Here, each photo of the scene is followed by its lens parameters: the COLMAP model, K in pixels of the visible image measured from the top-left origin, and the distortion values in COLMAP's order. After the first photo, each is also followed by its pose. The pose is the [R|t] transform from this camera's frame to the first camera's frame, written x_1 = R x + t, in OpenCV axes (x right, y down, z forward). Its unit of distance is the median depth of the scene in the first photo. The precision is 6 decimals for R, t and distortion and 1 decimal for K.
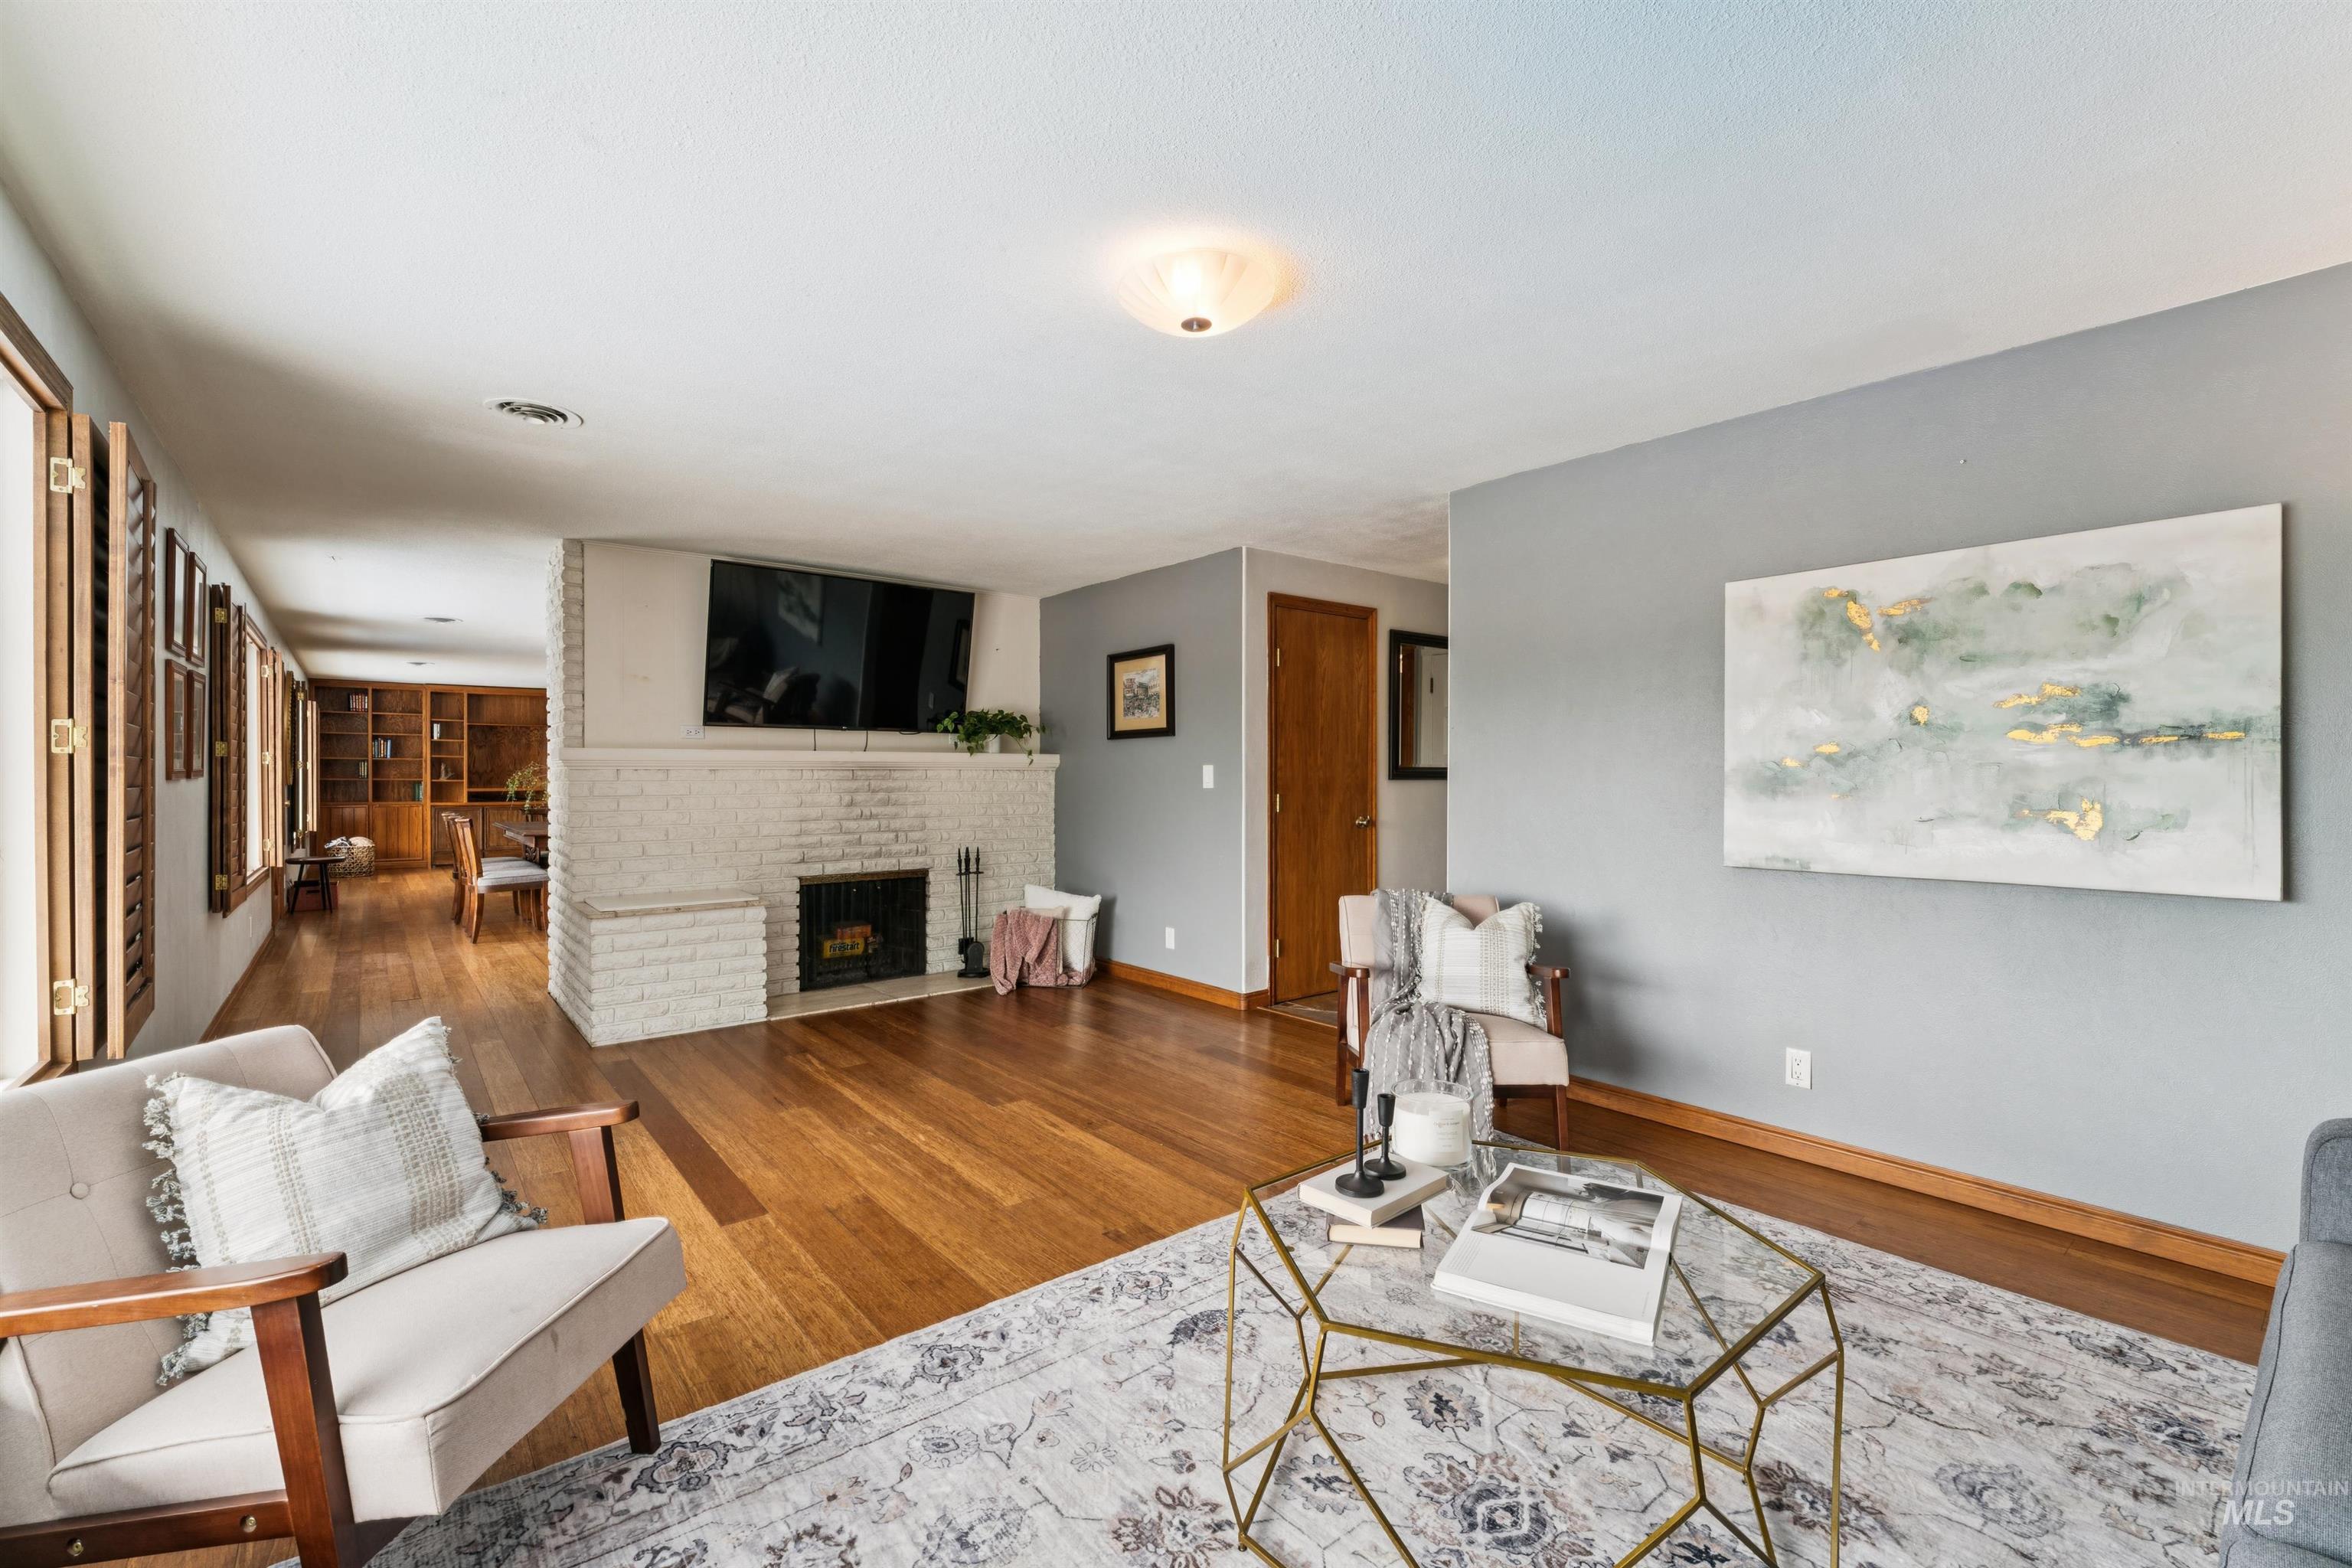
lens RADIAL K [[1005.2, 0, 1168.4], [0, 1005.2, 780.0], [0, 0, 1]] dist [-0.004230, 0.000284]
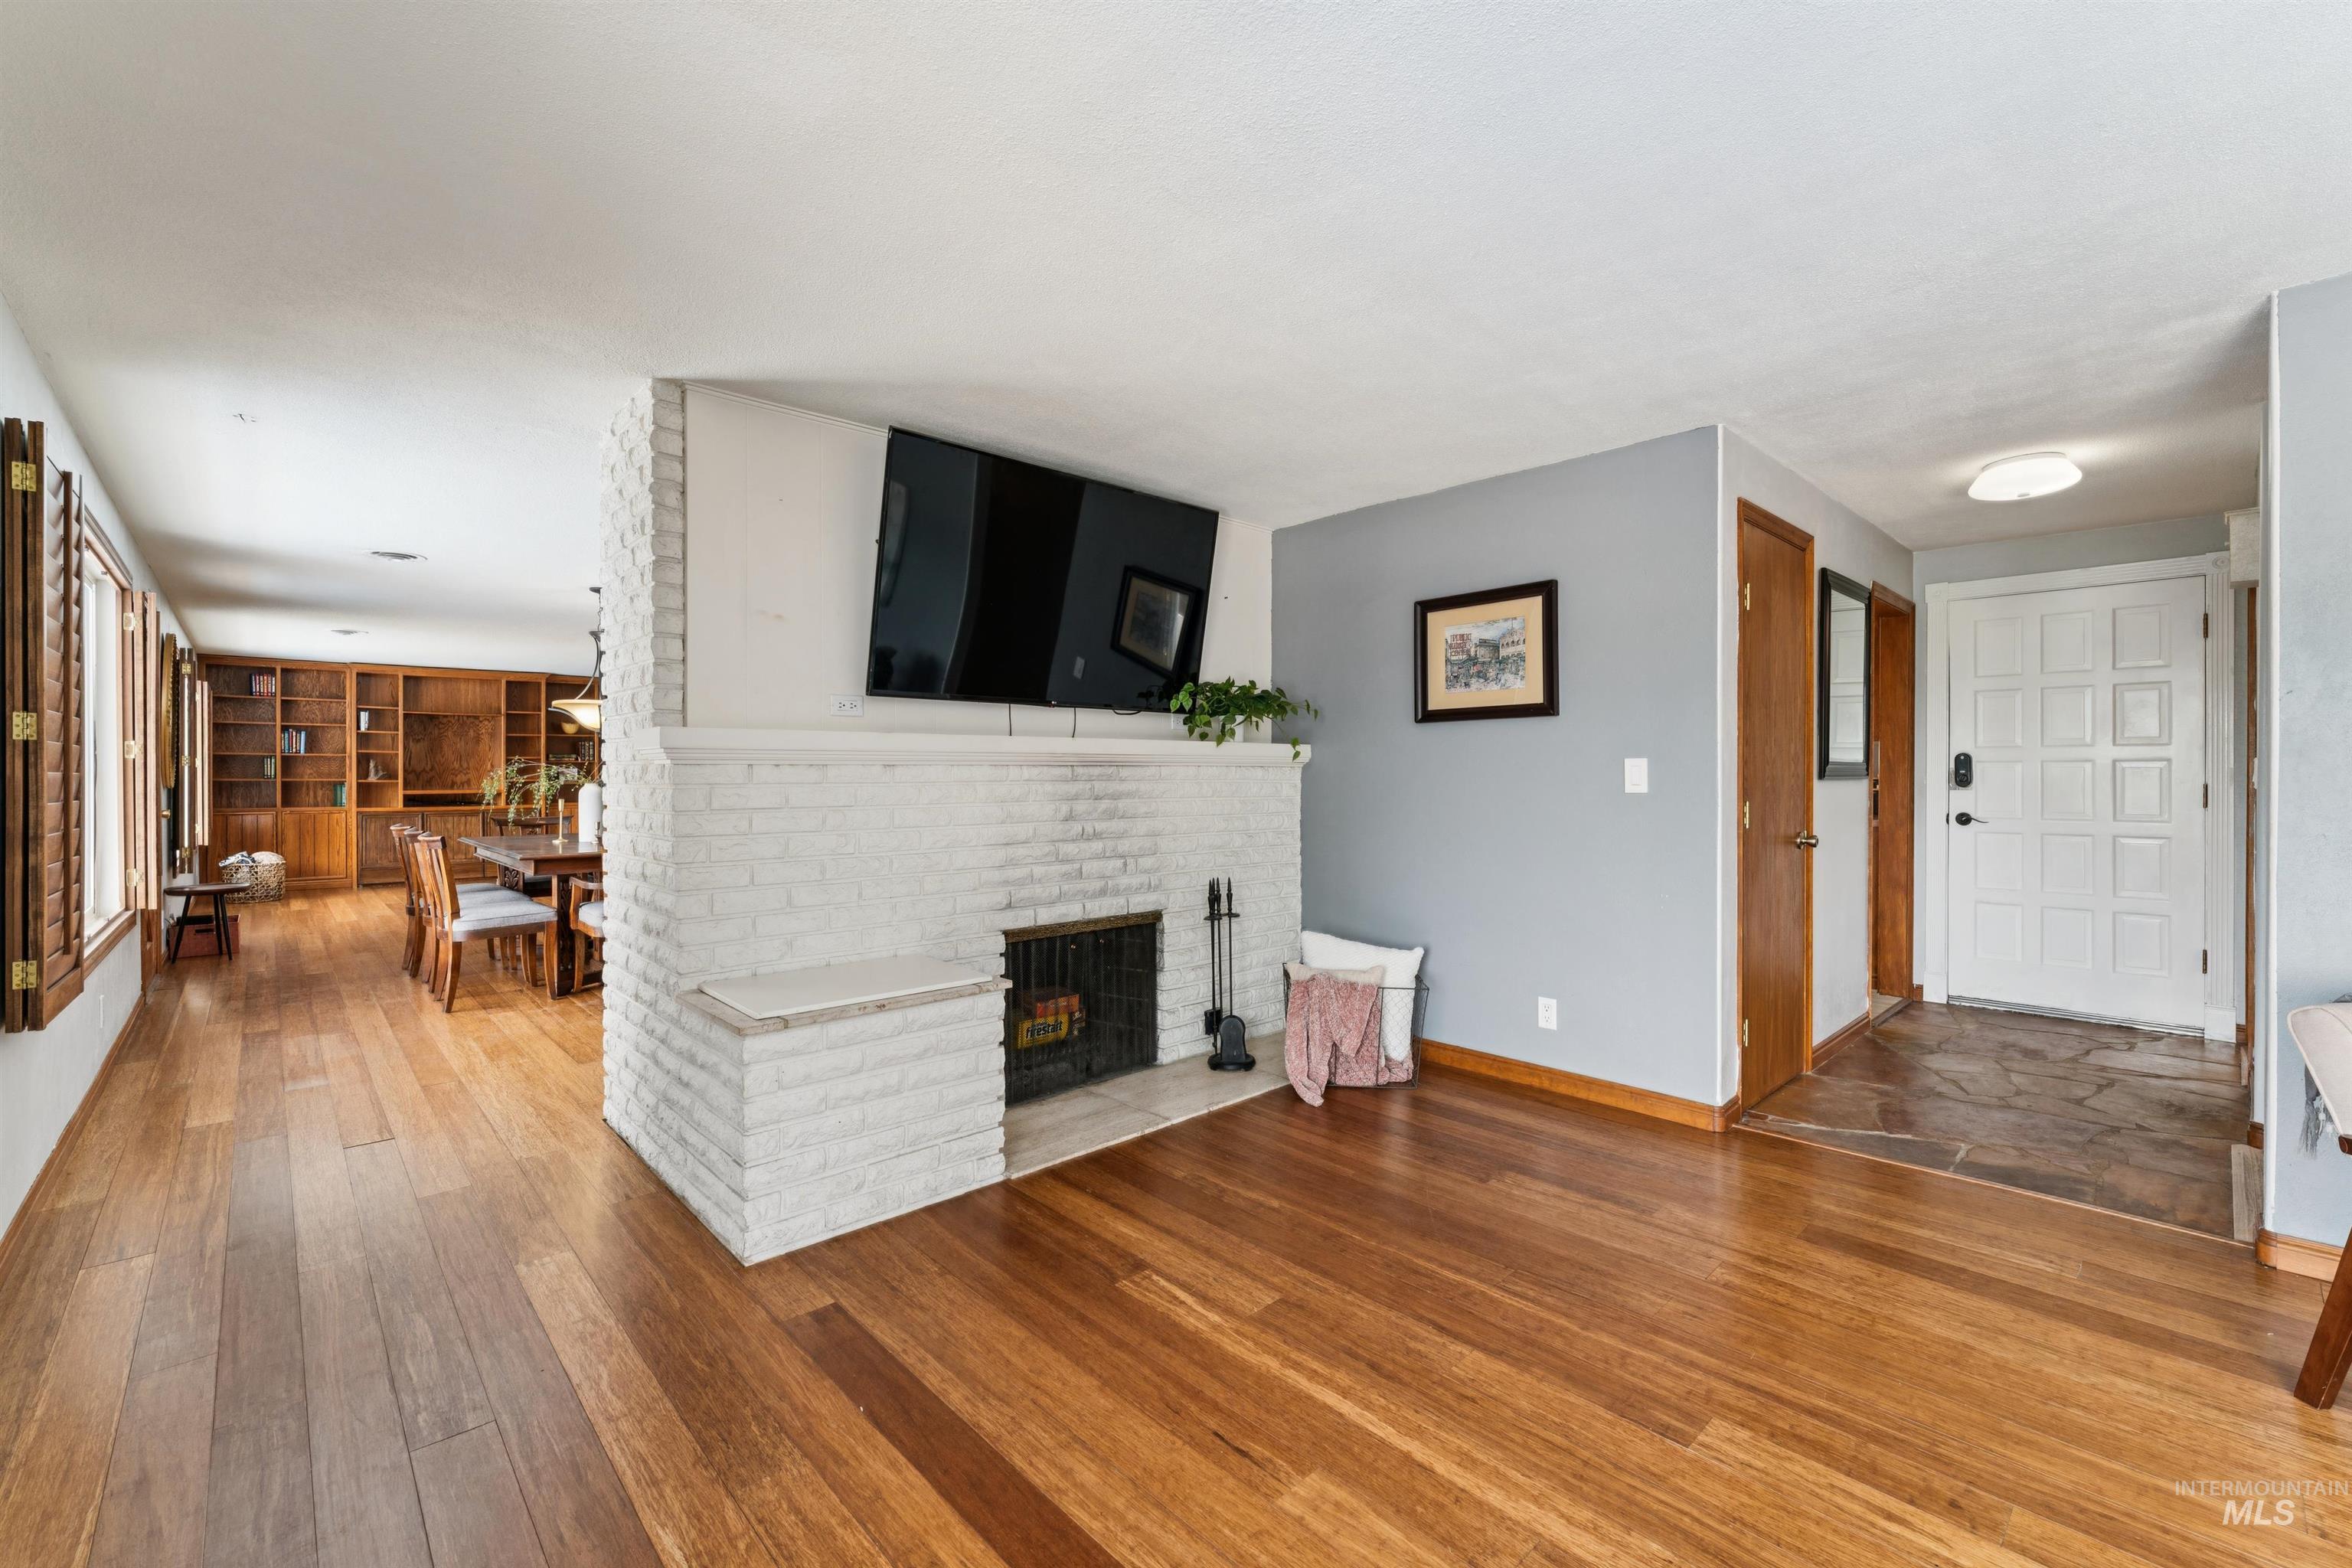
lens RADIAL K [[1005.2, 0, 1186.0], [0, 1005.2, 778.7], [0, 0, 1]] dist [-0.004230, 0.000284]
pose [[0.997565, -0.001157, 0.069729, -0.278629], [0.001150, 0.999999, 0.000132, -0.001505], [-0.069729, -0.000051, 0.997566, 0.325226]]
